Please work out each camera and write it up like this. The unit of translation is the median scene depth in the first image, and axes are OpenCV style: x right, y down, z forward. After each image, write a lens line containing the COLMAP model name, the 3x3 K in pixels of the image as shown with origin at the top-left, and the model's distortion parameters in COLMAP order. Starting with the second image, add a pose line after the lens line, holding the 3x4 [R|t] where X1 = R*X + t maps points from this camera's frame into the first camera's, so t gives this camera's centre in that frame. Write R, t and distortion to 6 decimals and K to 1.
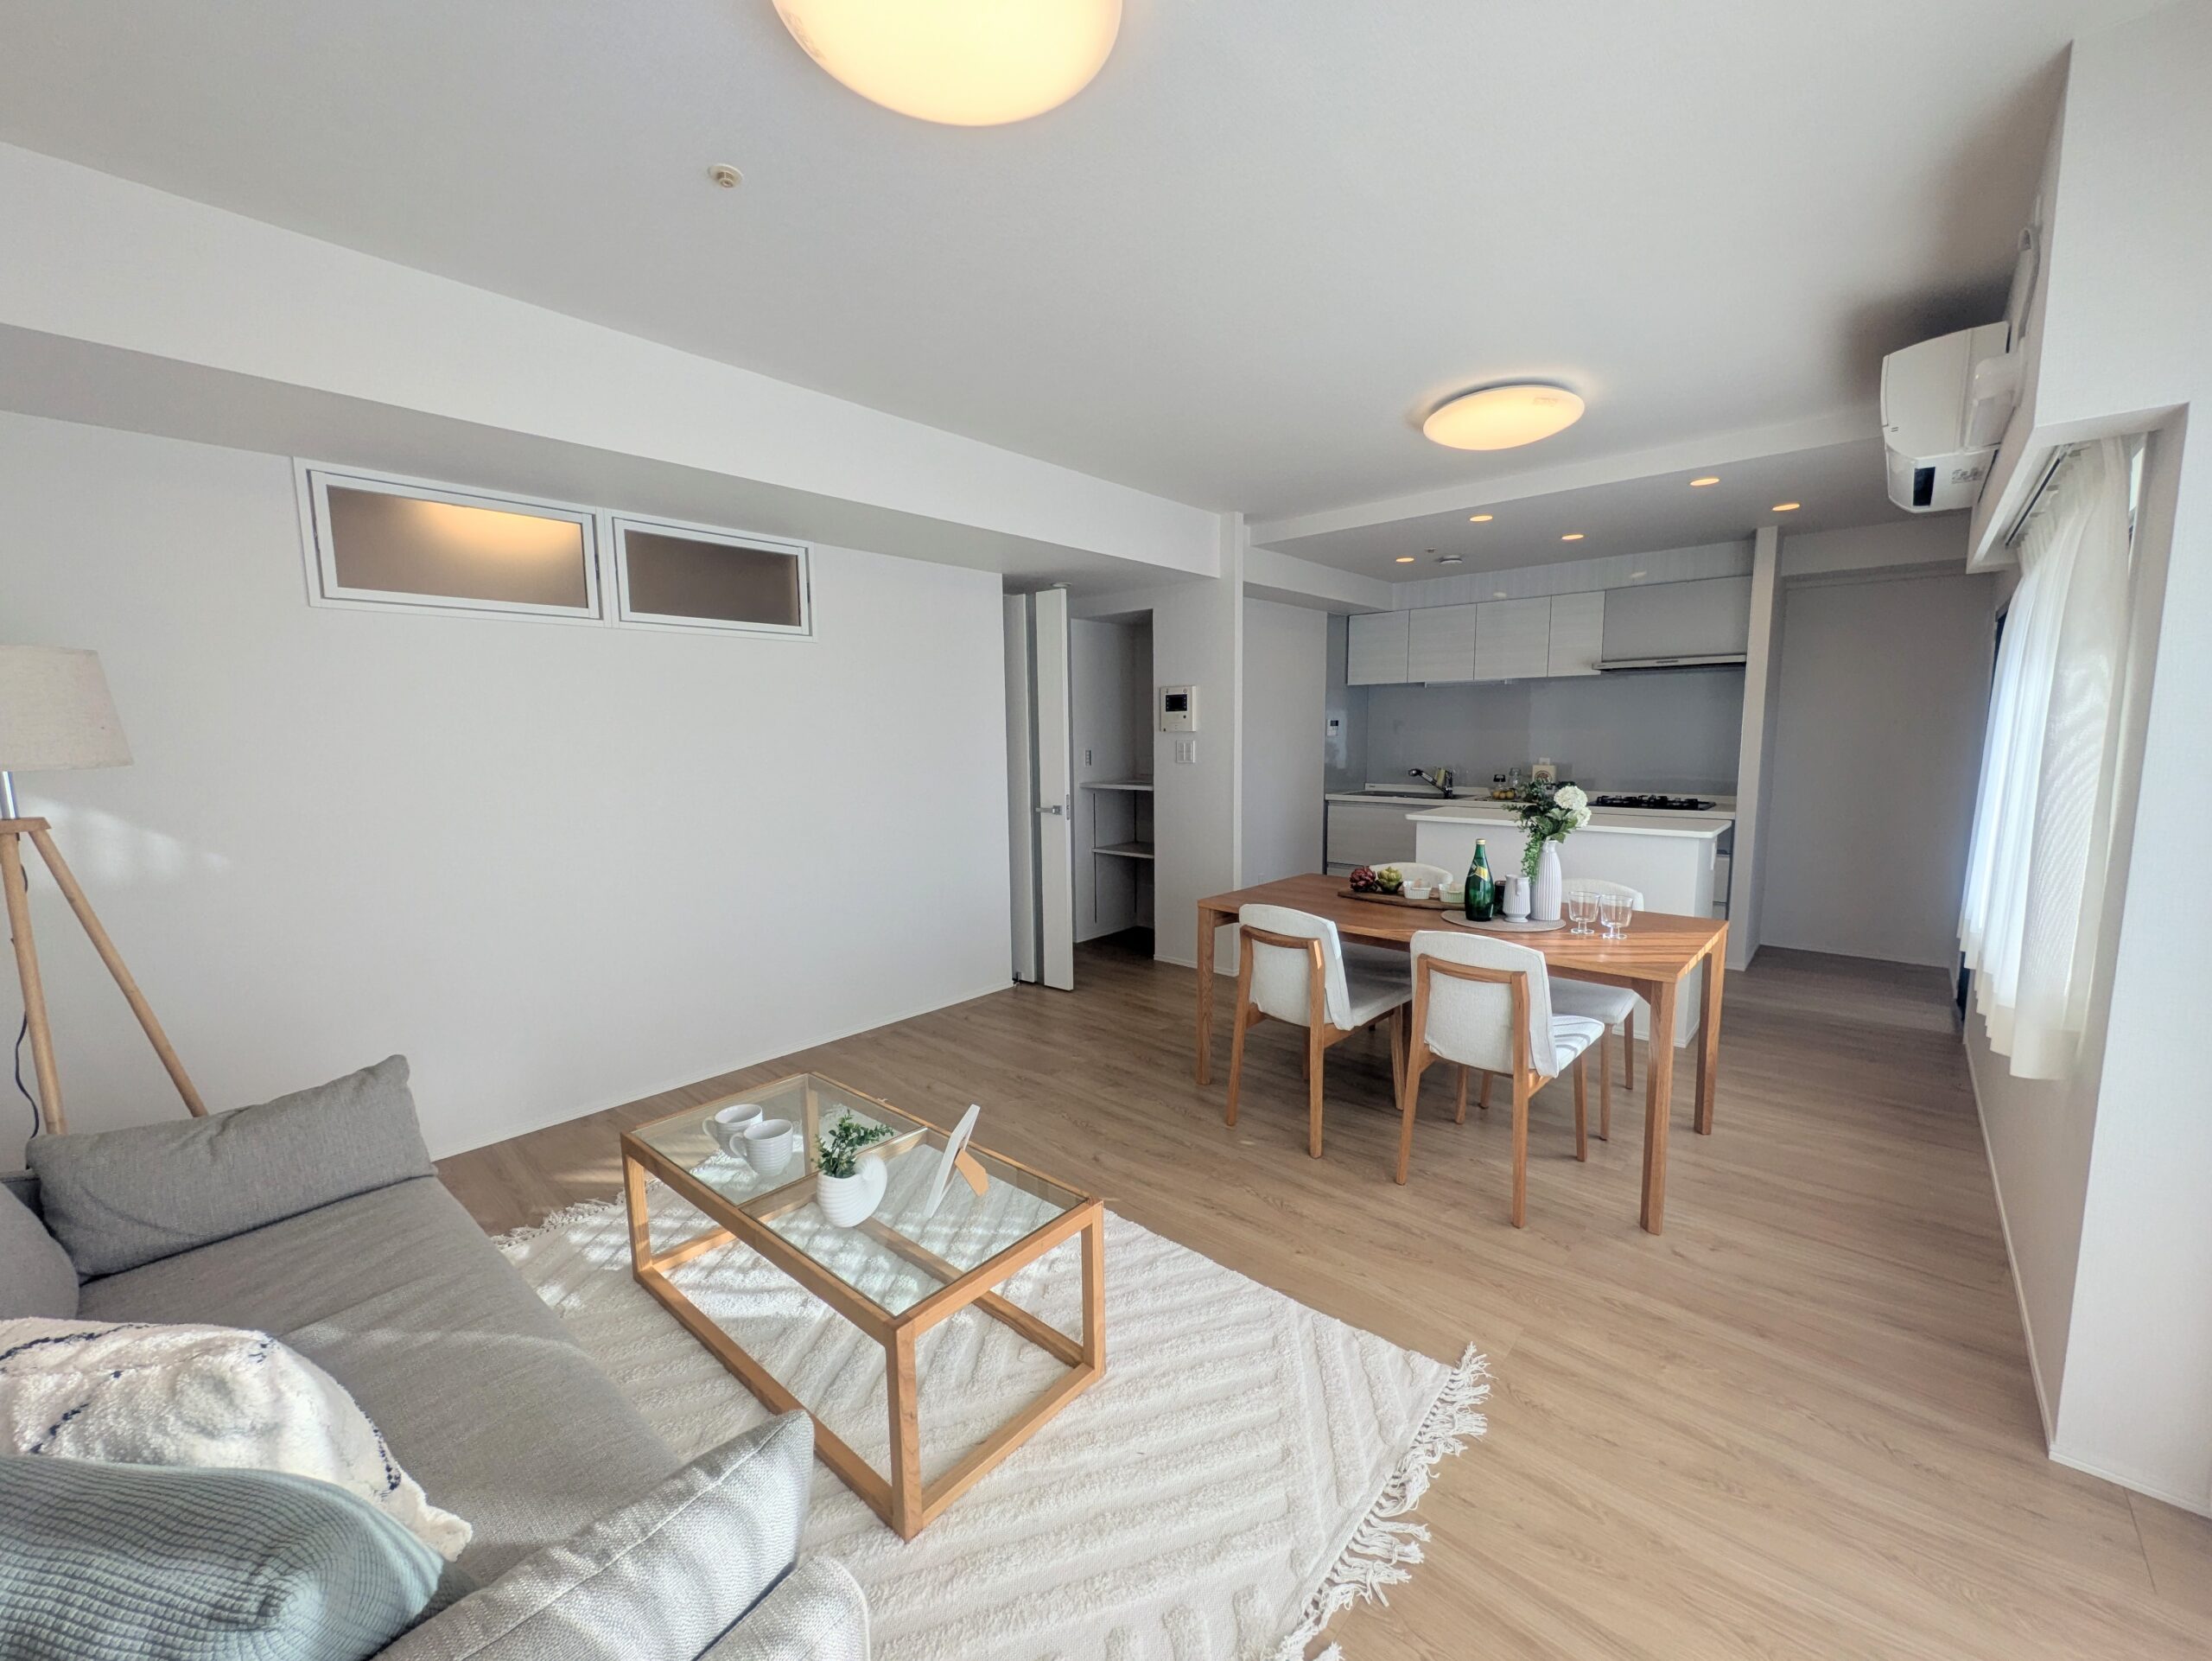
lens RADIAL K [[867.3, 0, 1106.0], [0, 867.3, 830.5], [0, 0, 1]] dist [0.000201, 0.000310]
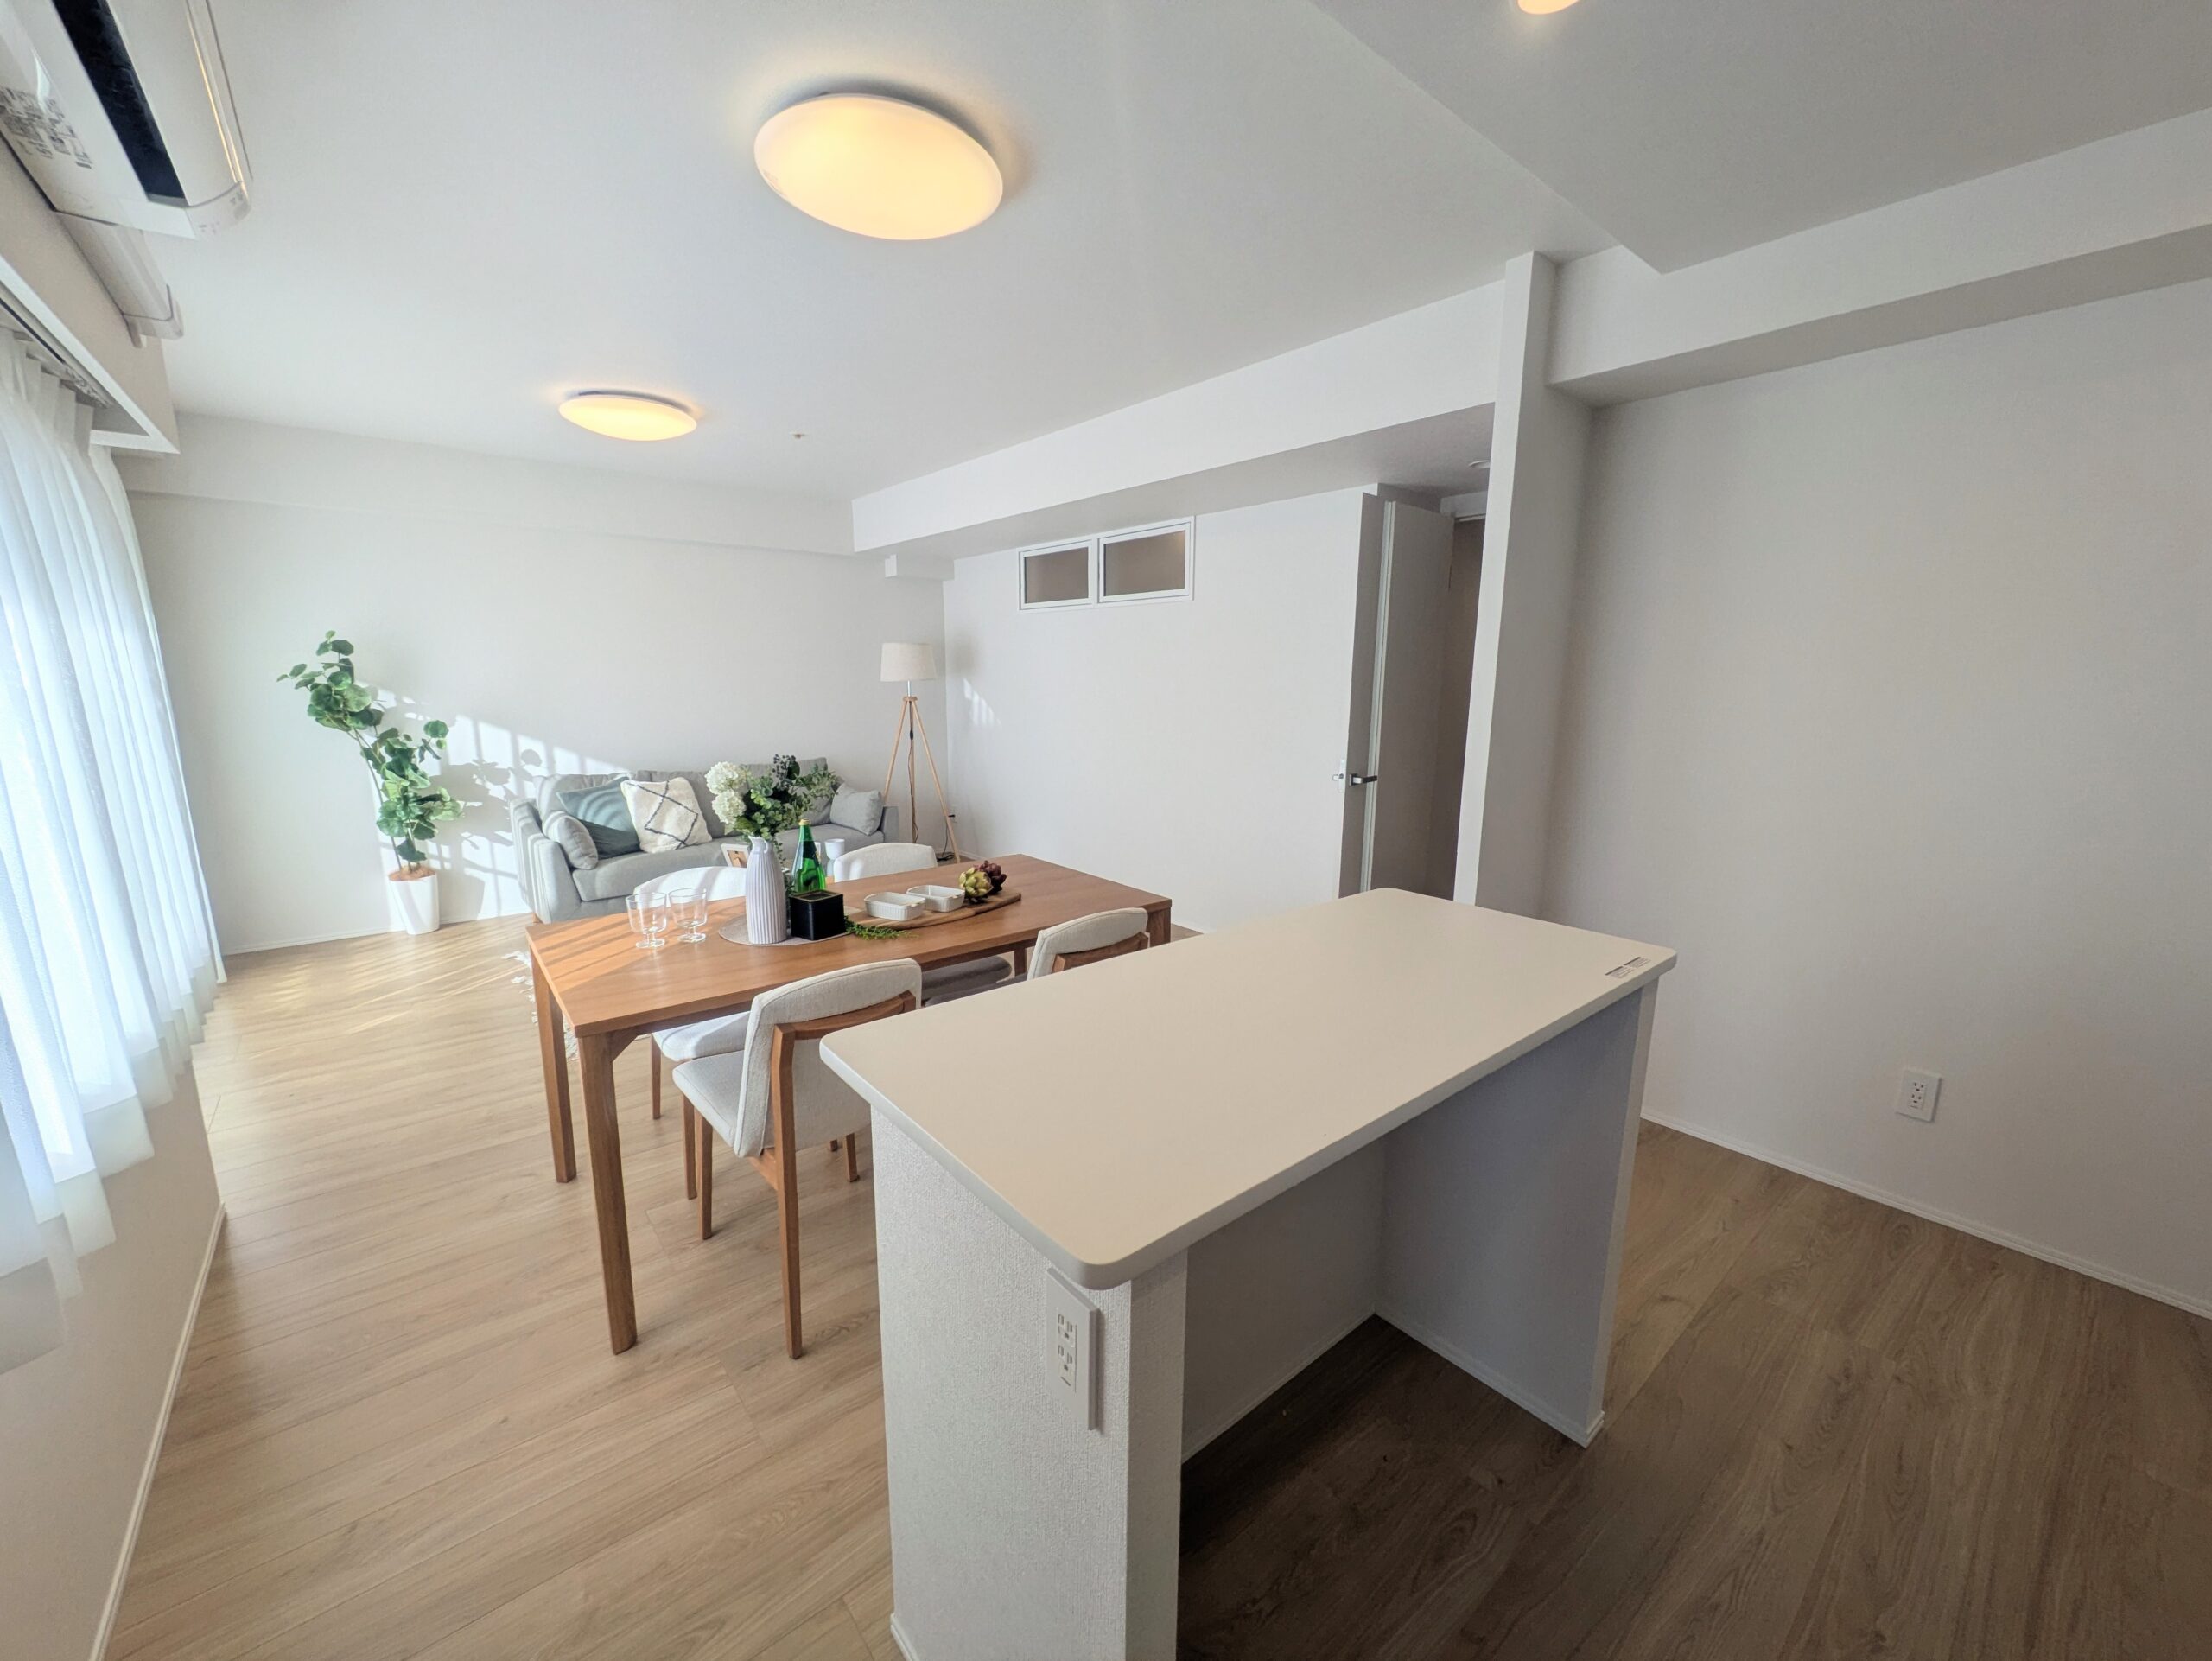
lens RADIAL K [[867.3, 0, 1106.0], [0, 867.3, 830.5], [0, 0, 1]] dist [0.000201, 0.000310]
pose [[-0.146681, 0.185492, -0.971637, 1.216770], [-0.121891, 0.971386, 0.203845, -0.178593], [0.981645, 0.148334, -0.119874, 1.419249]]
